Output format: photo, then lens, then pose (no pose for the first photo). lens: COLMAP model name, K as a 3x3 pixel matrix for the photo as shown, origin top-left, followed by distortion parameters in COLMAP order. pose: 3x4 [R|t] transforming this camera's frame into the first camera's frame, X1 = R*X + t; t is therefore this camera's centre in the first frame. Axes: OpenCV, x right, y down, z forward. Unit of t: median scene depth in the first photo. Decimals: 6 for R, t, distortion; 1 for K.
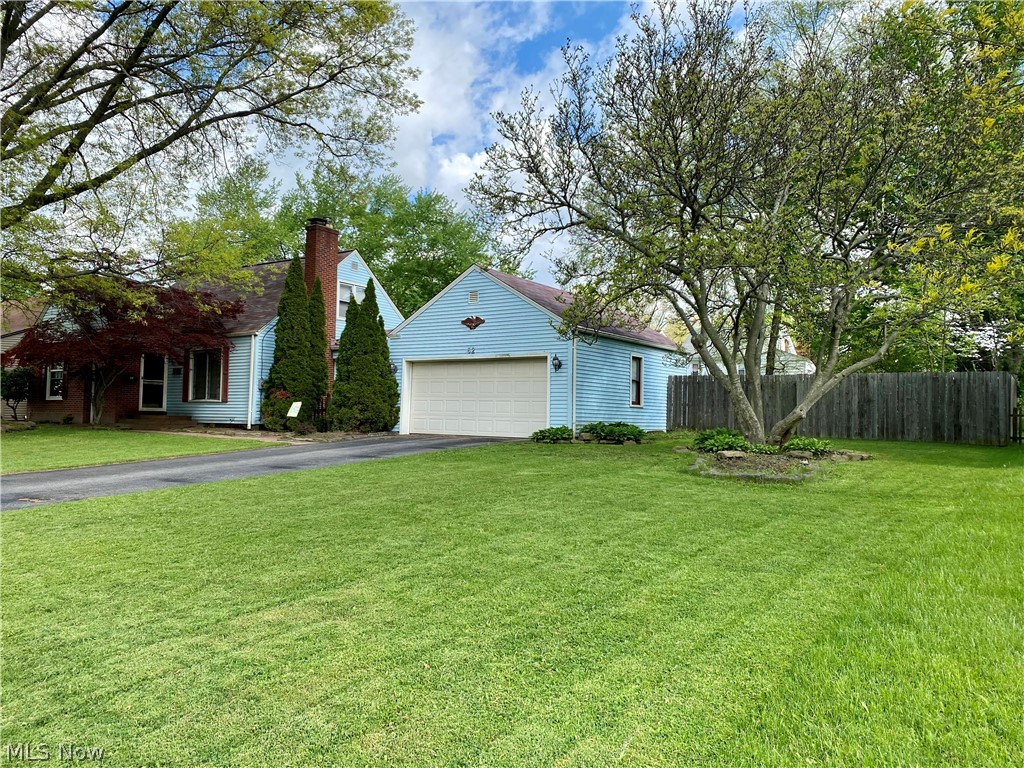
lens RADIAL K [[770.6, 0, 512.0], [0, 770.6, 384.0], [0, 0, 1]] dist [0.107504, -0.161964]
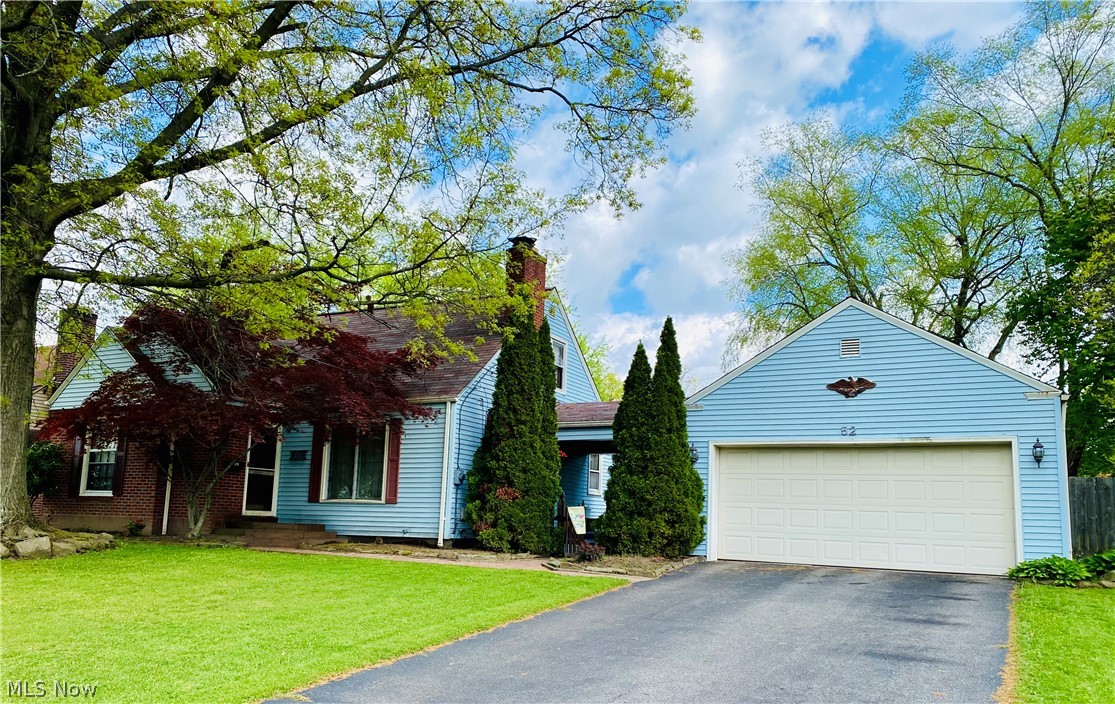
lens RADIAL K [[858.4, 0, 557.6], [0, 858.4, 415.3], [0, 0, 1]] dist [0.080283, -0.001309]
pose [[0.993935, 0.028153, 0.106303, -0.319132], [-0.019358, 0.996372, -0.082878, 0.006855], [-0.108251, 0.080317, 0.990874, 0.275277]]
